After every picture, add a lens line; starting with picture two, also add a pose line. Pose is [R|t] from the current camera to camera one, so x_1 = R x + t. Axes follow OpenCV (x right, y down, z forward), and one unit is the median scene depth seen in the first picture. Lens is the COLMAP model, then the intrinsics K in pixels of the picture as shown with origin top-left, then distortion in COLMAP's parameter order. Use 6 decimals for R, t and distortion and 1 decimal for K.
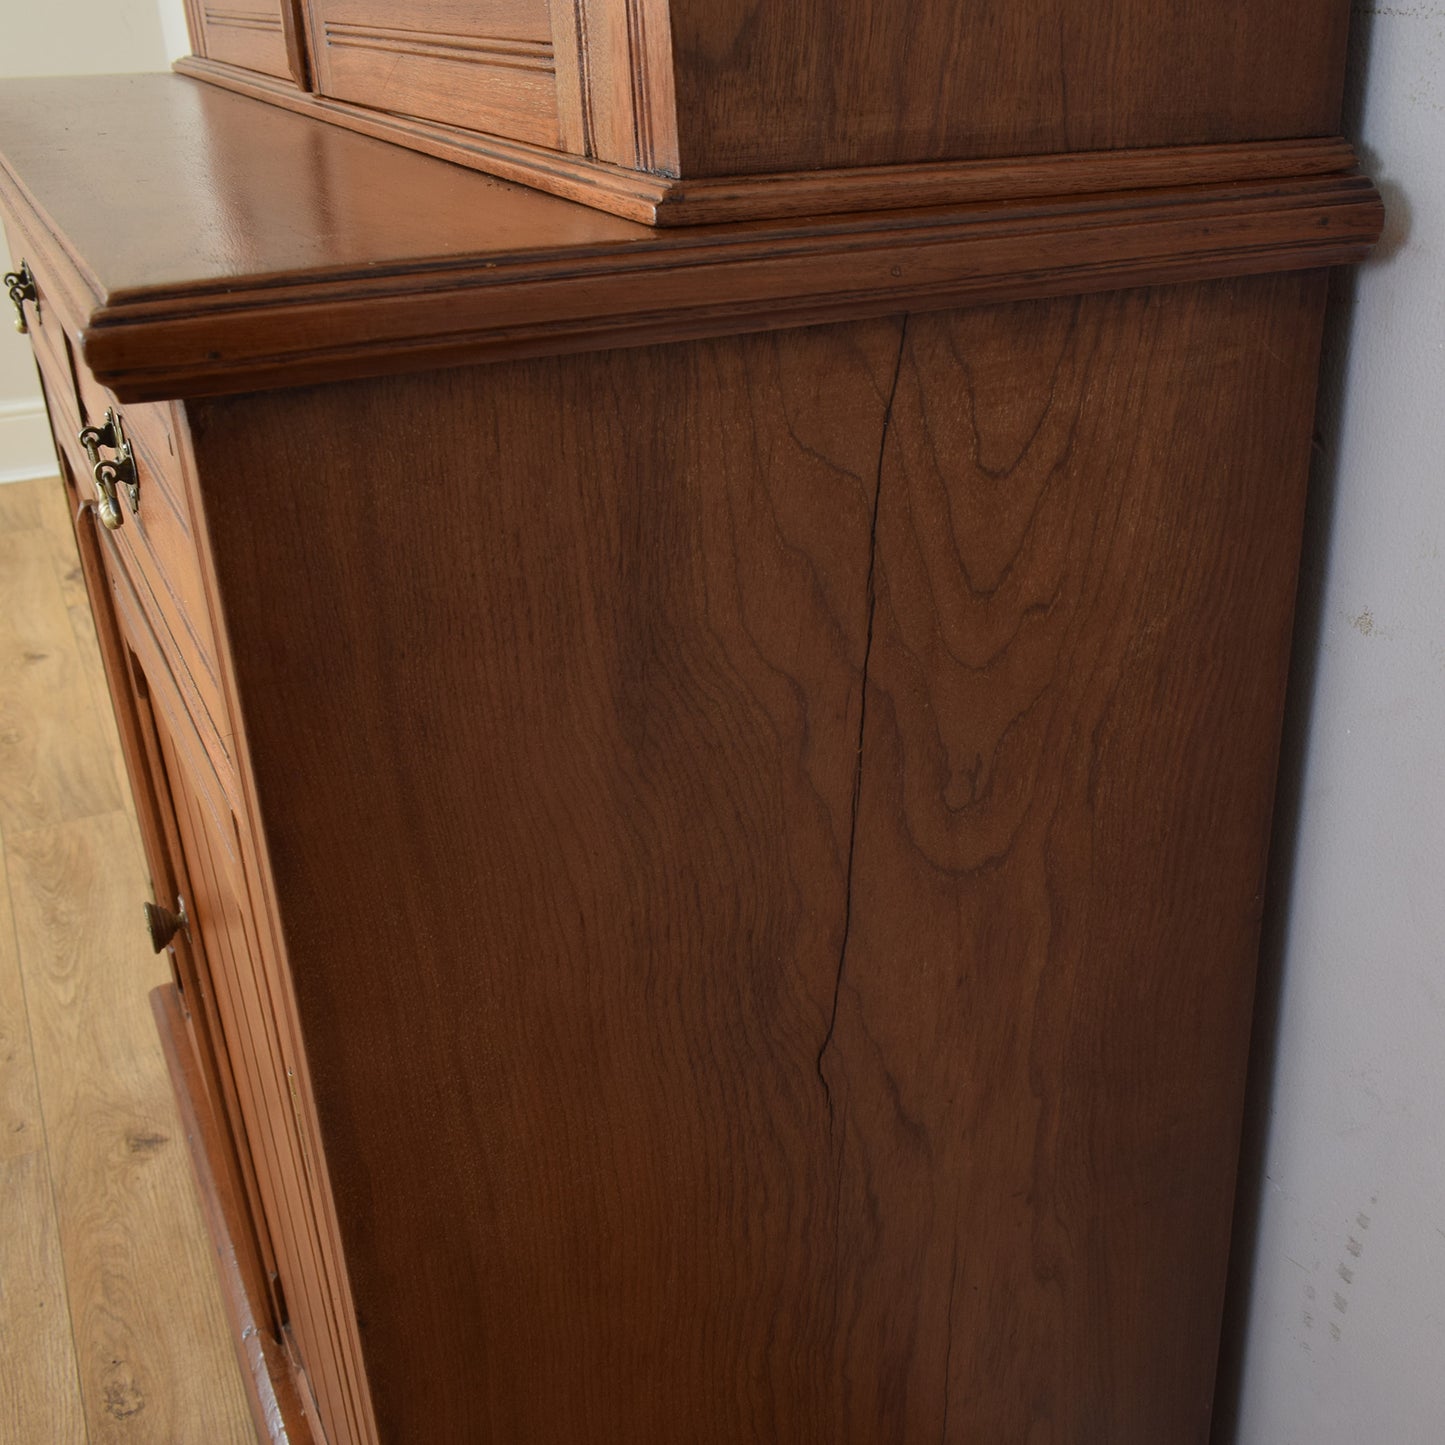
lens RADIAL K [[1647.0, 0, 858.3], [0, 1647.0, 723.3], [0, 0, 1]] dist [0.005284, 0.000000]
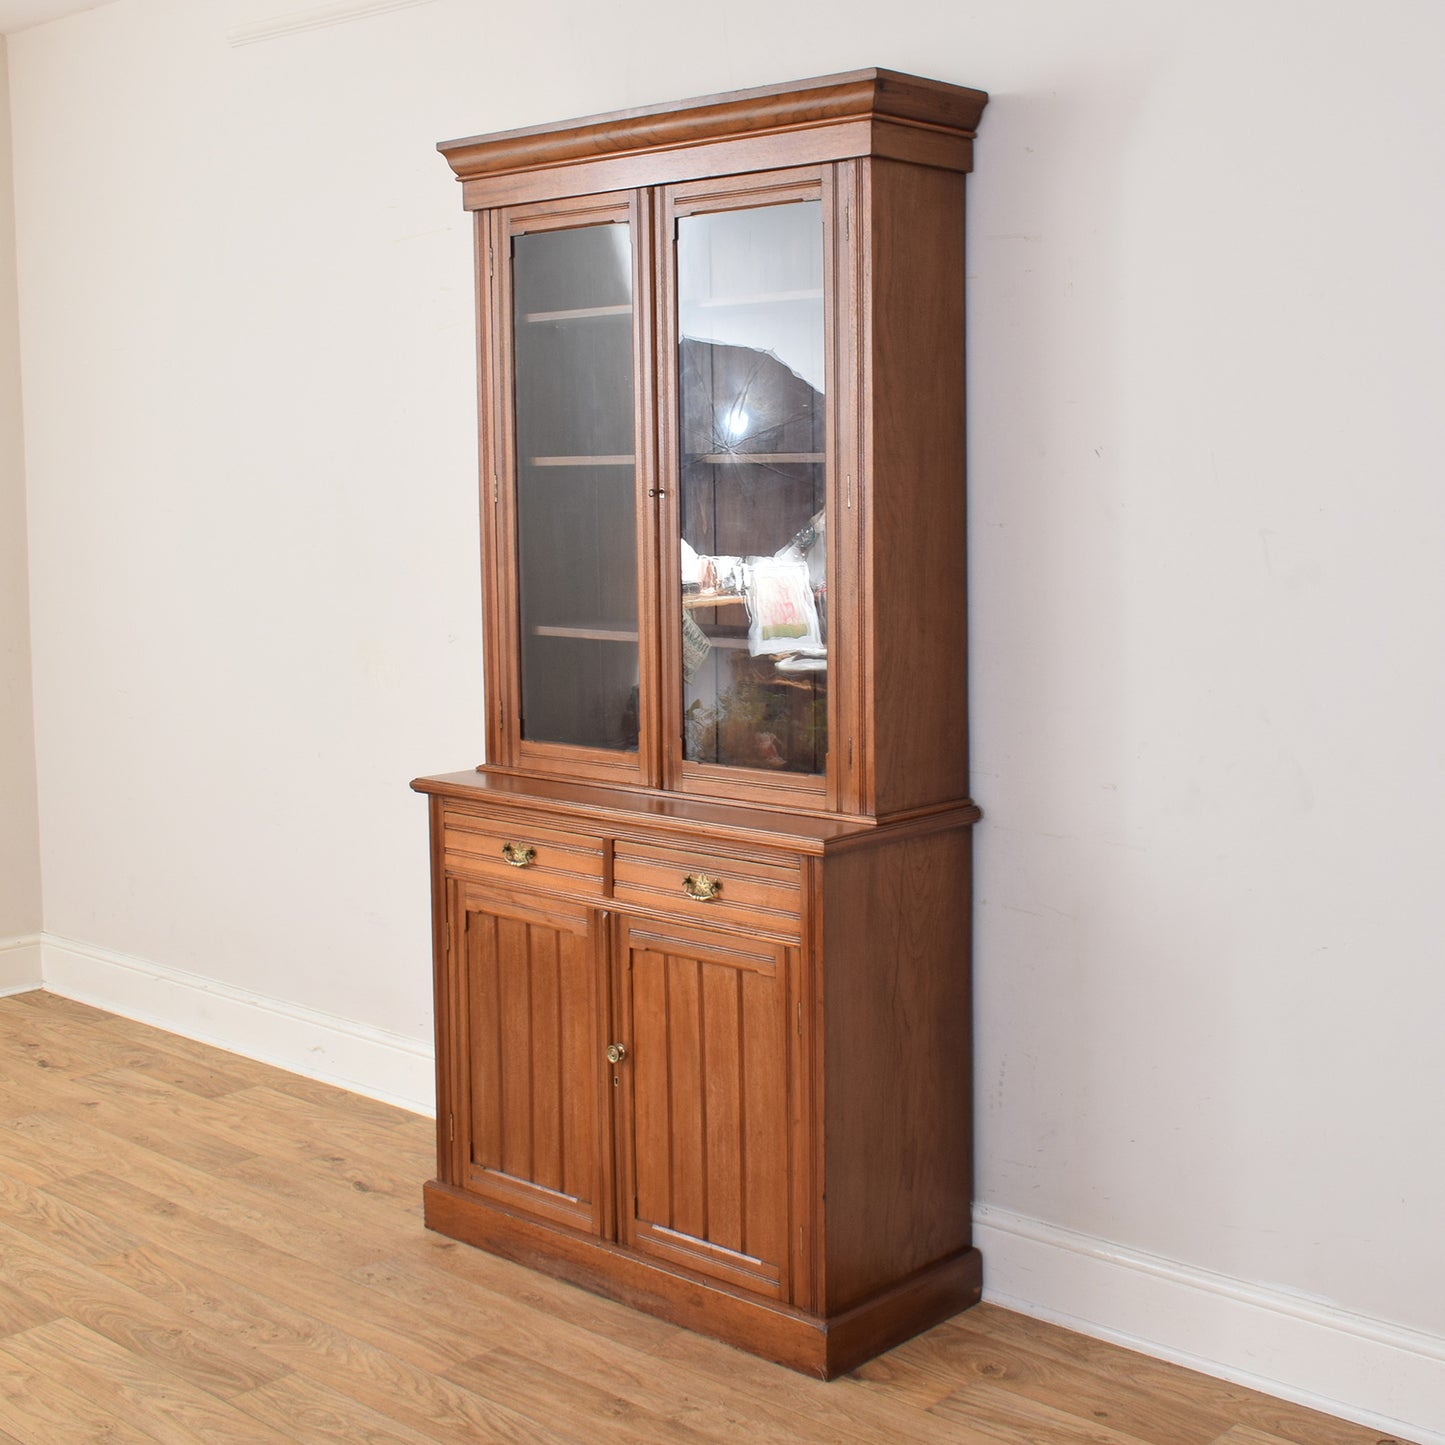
lens RADIAL K [[2020.3, 0, 765.9], [0, 2020.3, 622.7], [0, 0, 1]] dist [-0.017353, 0.000000]
pose [[0.943821, -0.018077, 0.329961, -2.182883], [0.135464, 0.931915, -0.336428, 1.062769], [-0.301414, 0.362226, 0.882010, -4.181951]]
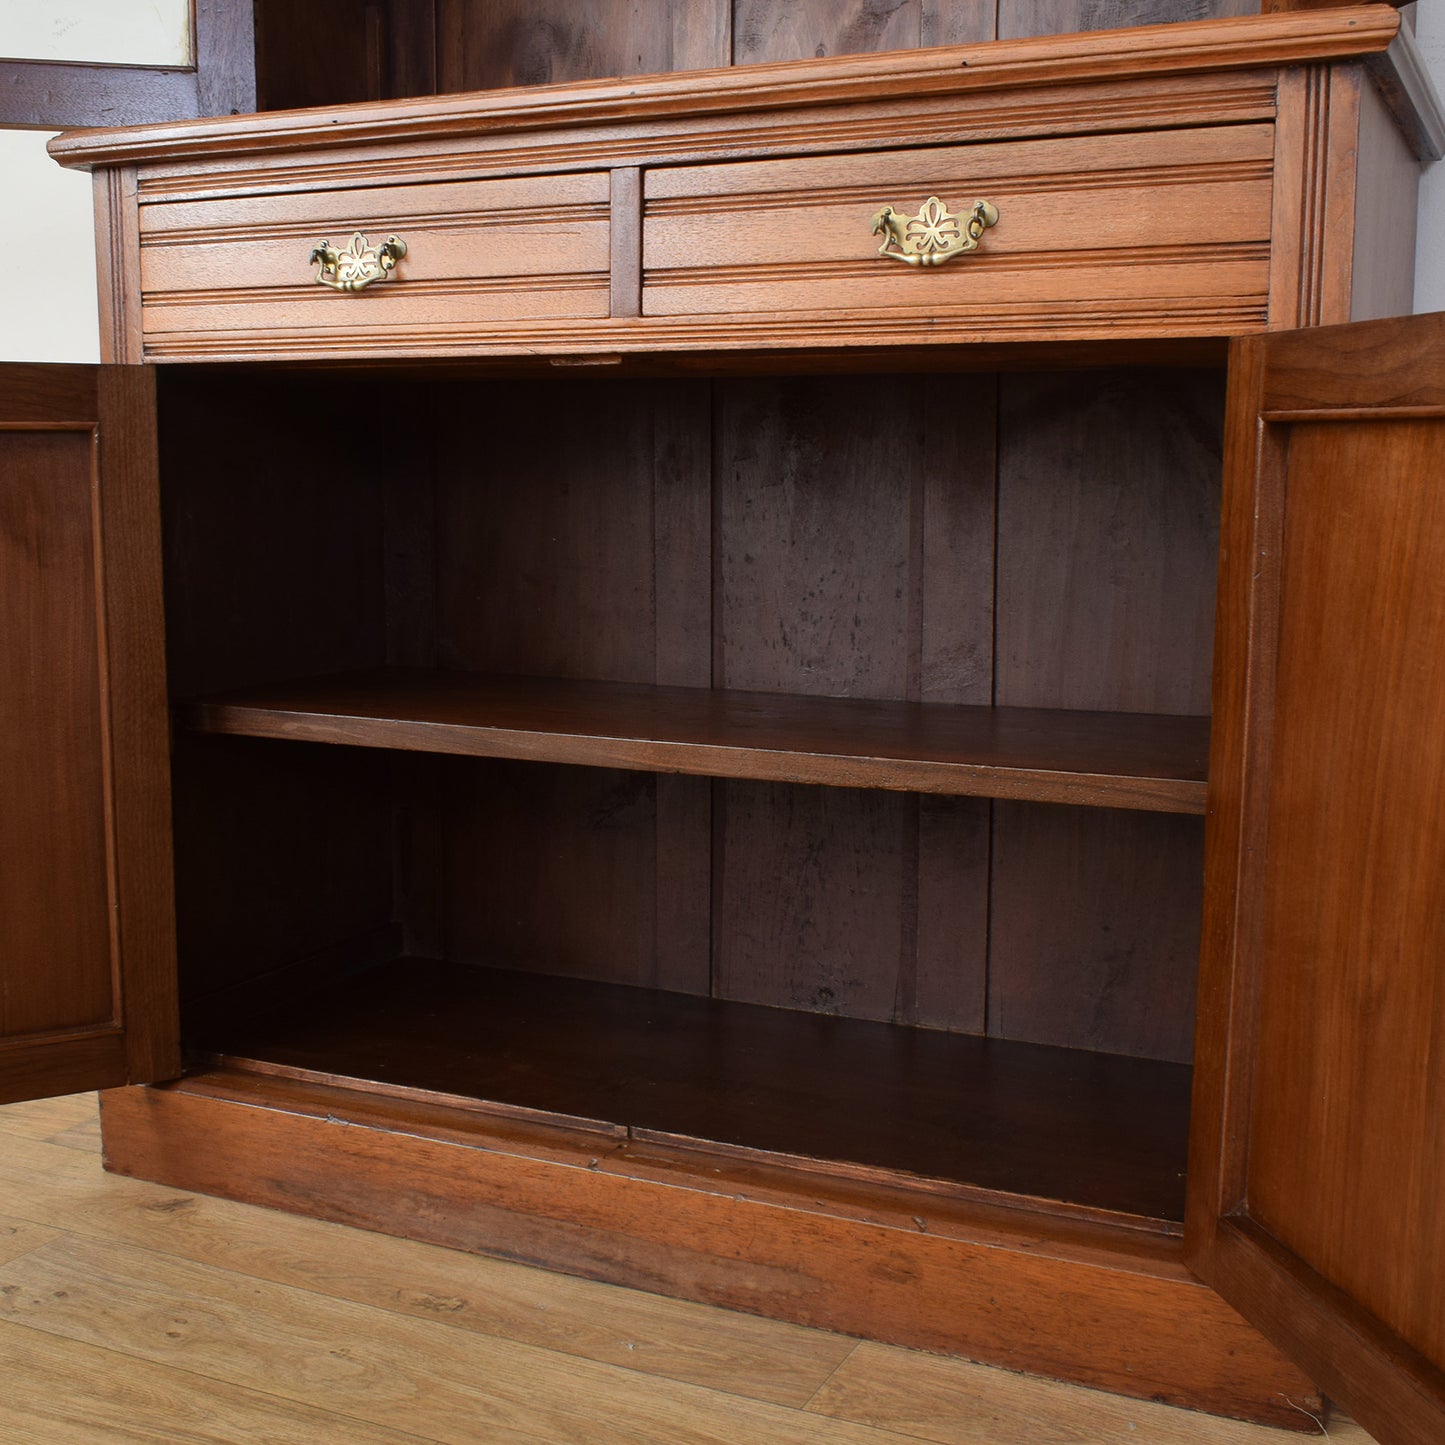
lens RADIAL K [[1873.4, 0, 696.3], [0, 1873.4, 728.3], [0, 0, 1]] dist [-0.018102, 0.000000]
pose [[0.817186, -0.062934, 0.572928, -1.922021], [0.231232, 0.946318, -0.225865, 0.746118], [-0.527958, 0.317053, 0.787869, -0.188961]]
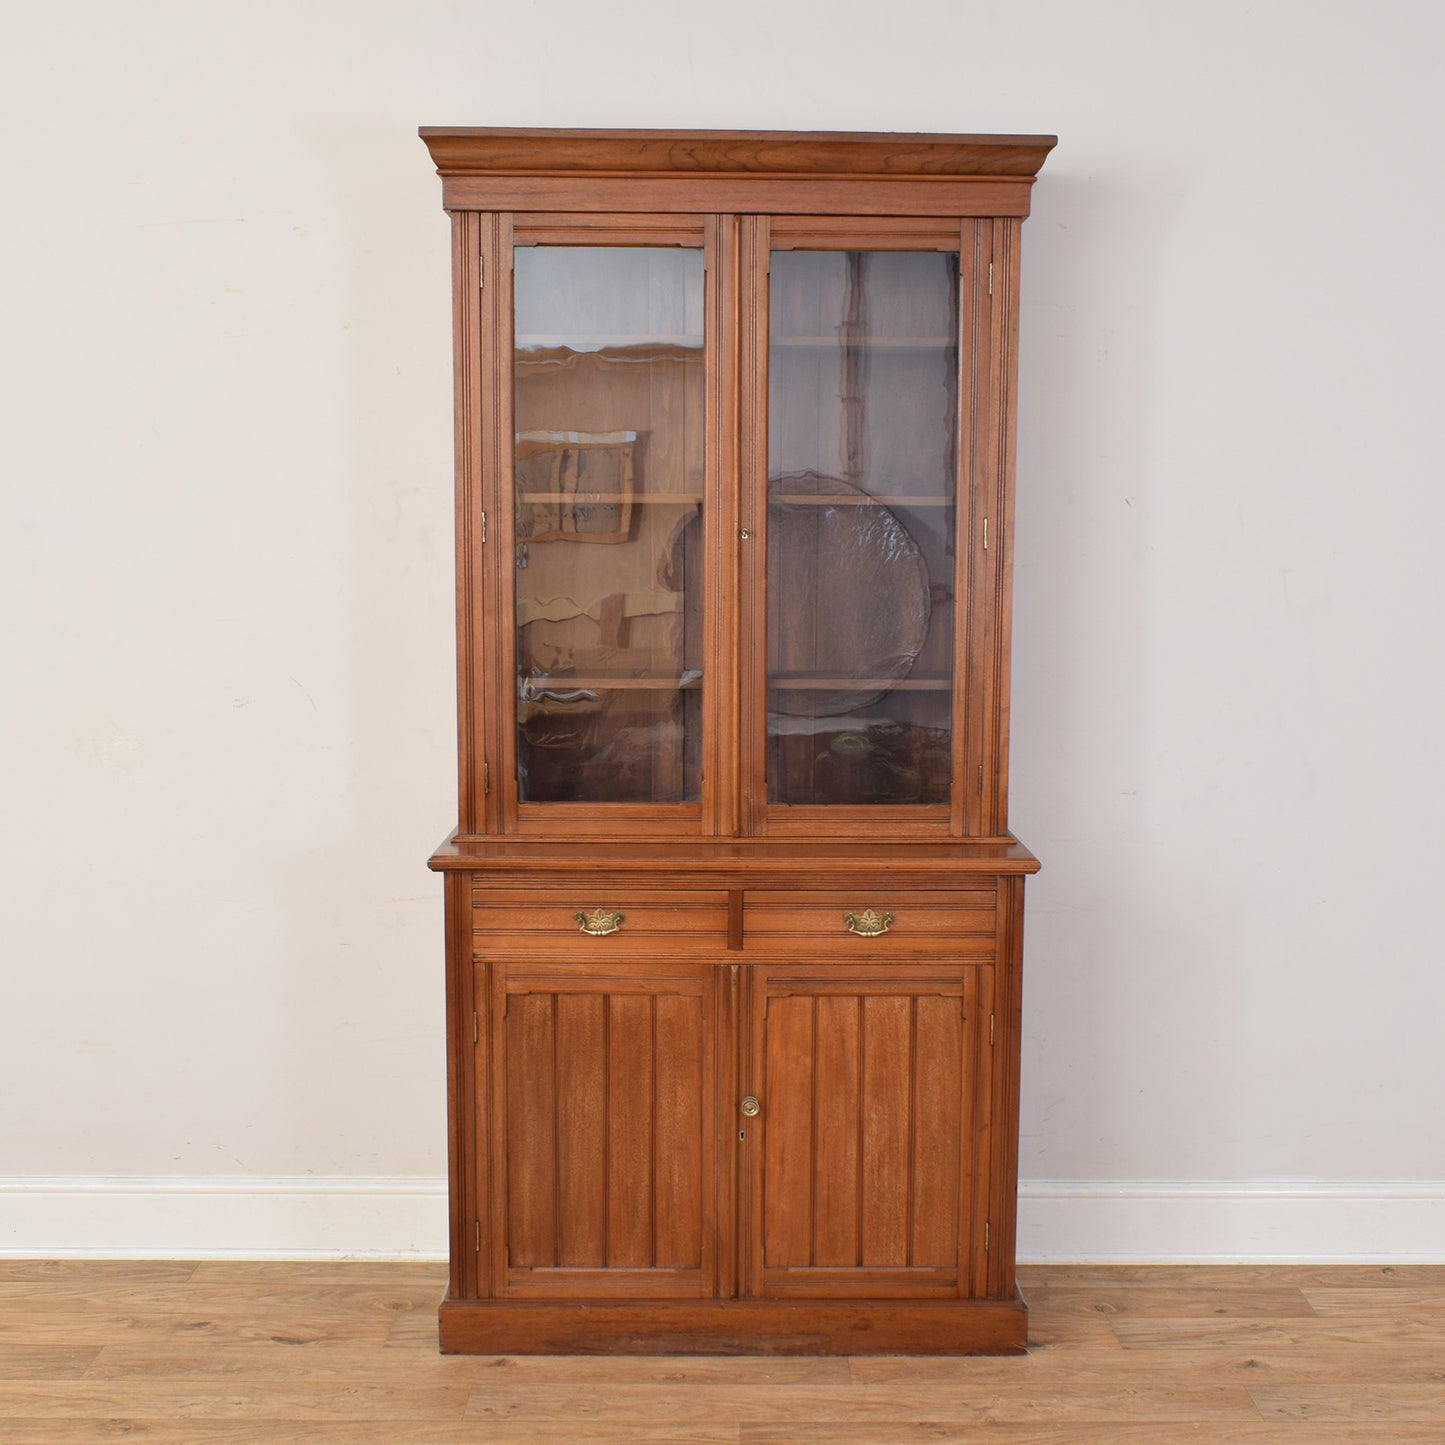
lens RADIAL K [[2020.3, 0, 747.9], [0, 2020.3, 761.5], [0, 0, 1]] dist [-0.017353, 0.000000]
pose [[0.469017, -0.095578, 0.878002, -5.664549], [0.362230, 0.927484, -0.092534, -0.191925], [-0.805489, 0.361438, 0.469627, -1.467706]]
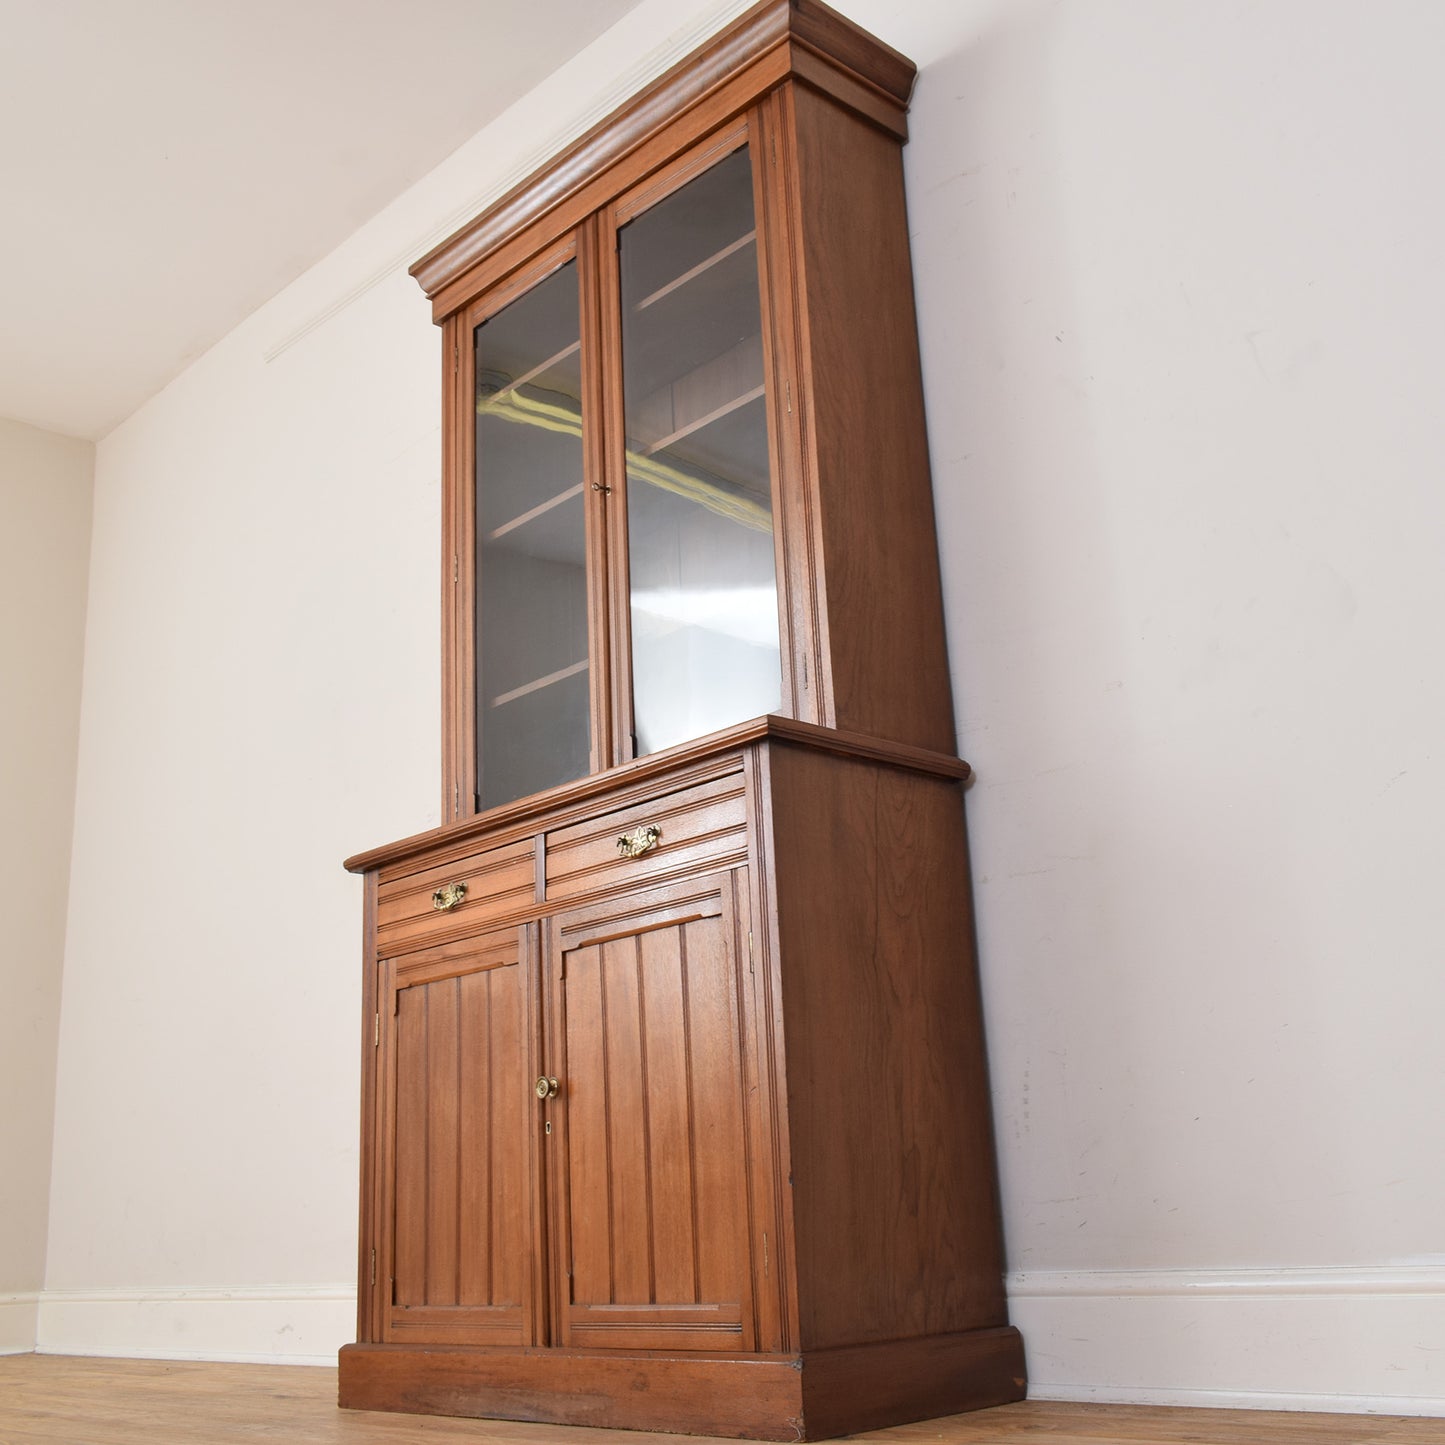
lens RADIAL K [[1681.2, 0, 763.2], [0, 1681.2, 712.3], [0, 0, 1]] dist [-0.024920, 0.000000]
pose [[0.963393, 0.045905, 0.264133, -1.273575], [0.145147, 0.739034, -0.657846, 2.230871], [-0.225402, 0.672103, 0.705317, -1.922935]]
